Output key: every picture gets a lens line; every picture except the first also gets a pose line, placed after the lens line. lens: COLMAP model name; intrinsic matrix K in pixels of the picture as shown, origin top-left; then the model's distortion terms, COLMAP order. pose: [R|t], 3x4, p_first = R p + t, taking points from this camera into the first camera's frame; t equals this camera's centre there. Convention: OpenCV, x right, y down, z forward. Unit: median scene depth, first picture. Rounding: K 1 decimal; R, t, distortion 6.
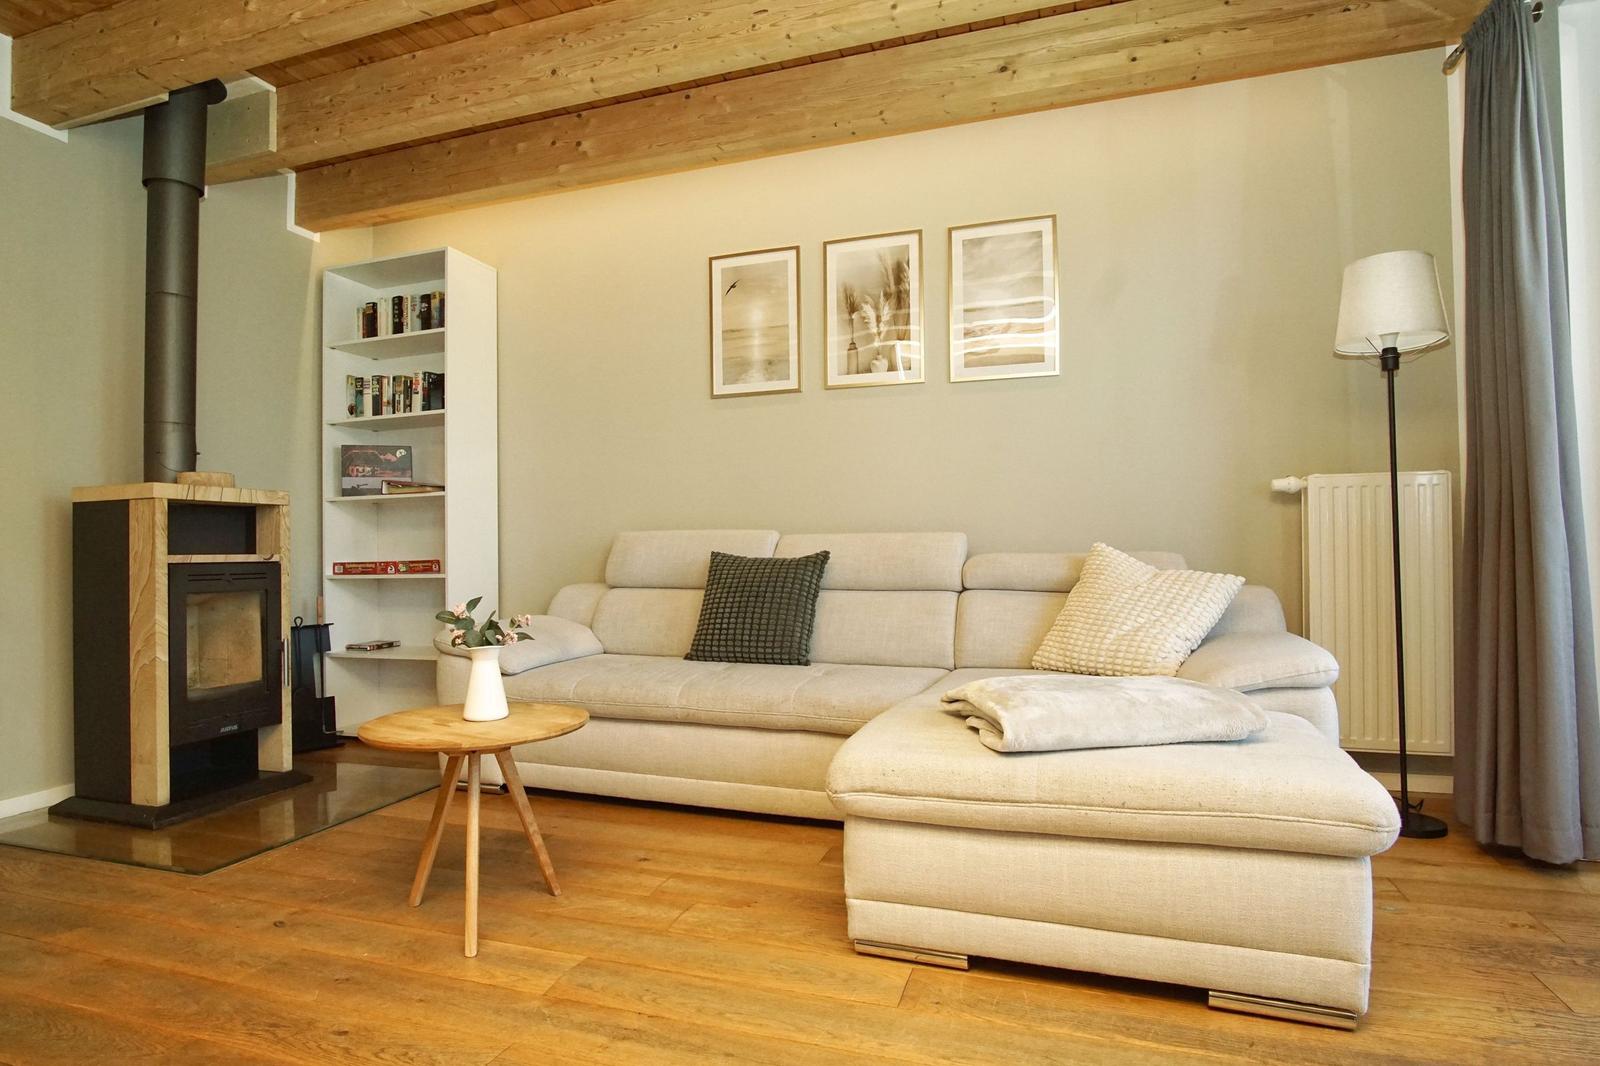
lens RADIAL K [[867.2, 0, 784.0], [0, 867.2, 540.2], [0, 0, 1]] dist [-0.024542, 0.001393]
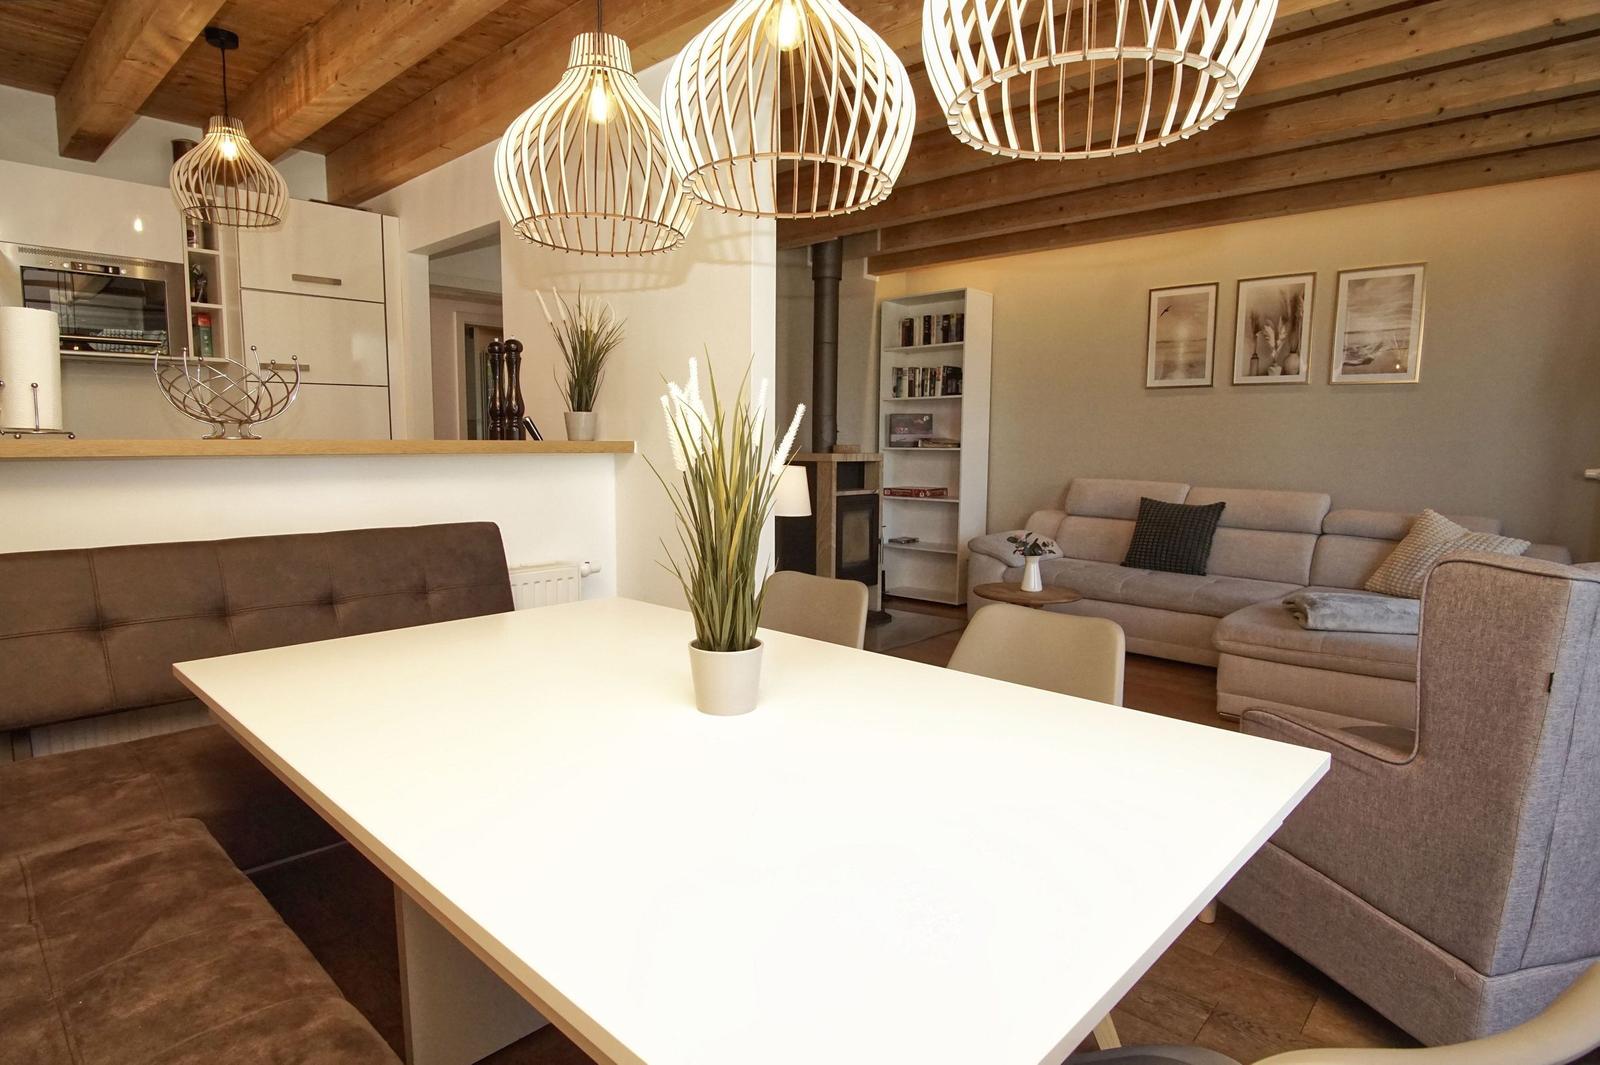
lens RADIAL K [[867.2, 0, 795.0], [0, 867.2, 540.0], [0, 0, 1]] dist [-0.024542, 0.001393]
pose [[0.912133, 0.063697, -0.404914, -0.018376], [-0.010728, 0.991223, 0.131764, -0.102360], [0.409753, -0.115842, 0.904811, -0.621969]]
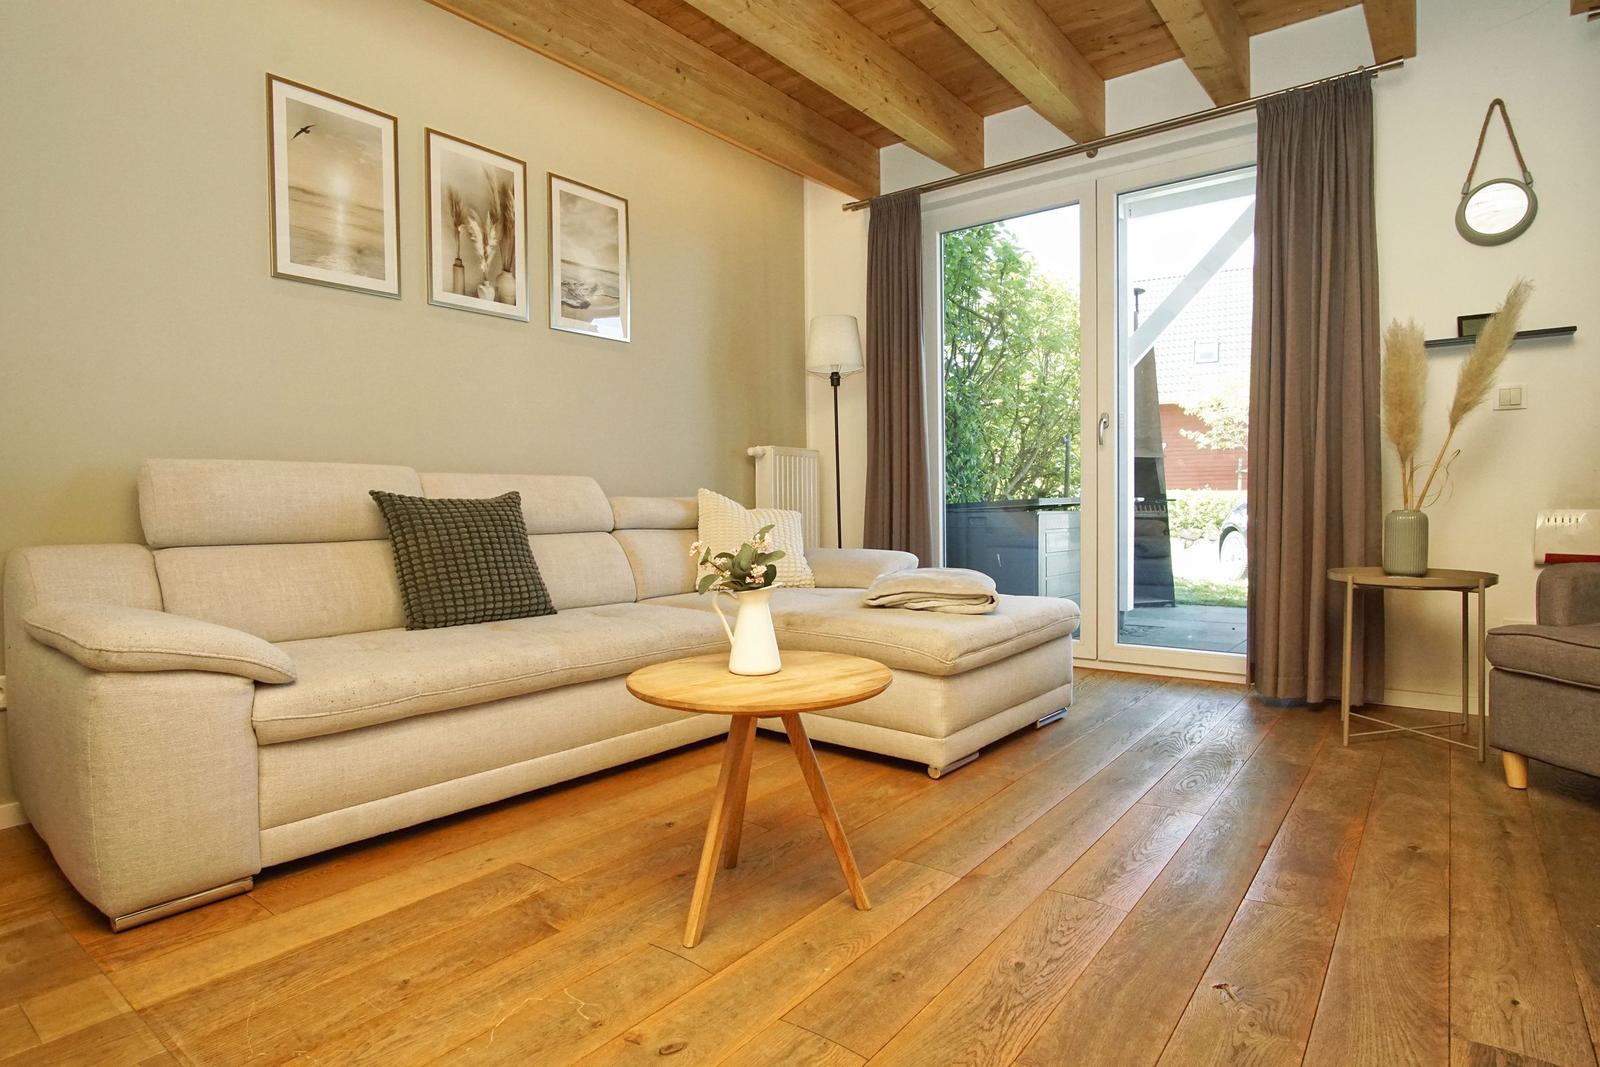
lens RADIAL K [[867.2, 0, 788.1], [0, 867.2, 528.8], [0, 0, 1]] dist [-0.024542, 0.001393]
pose [[0.332604, -0.021346, 0.942825, -0.643694], [-0.004565, 0.999696, 0.024244, 0.025126], [-0.943056, -0.012368, 0.332405, 0.388319]]
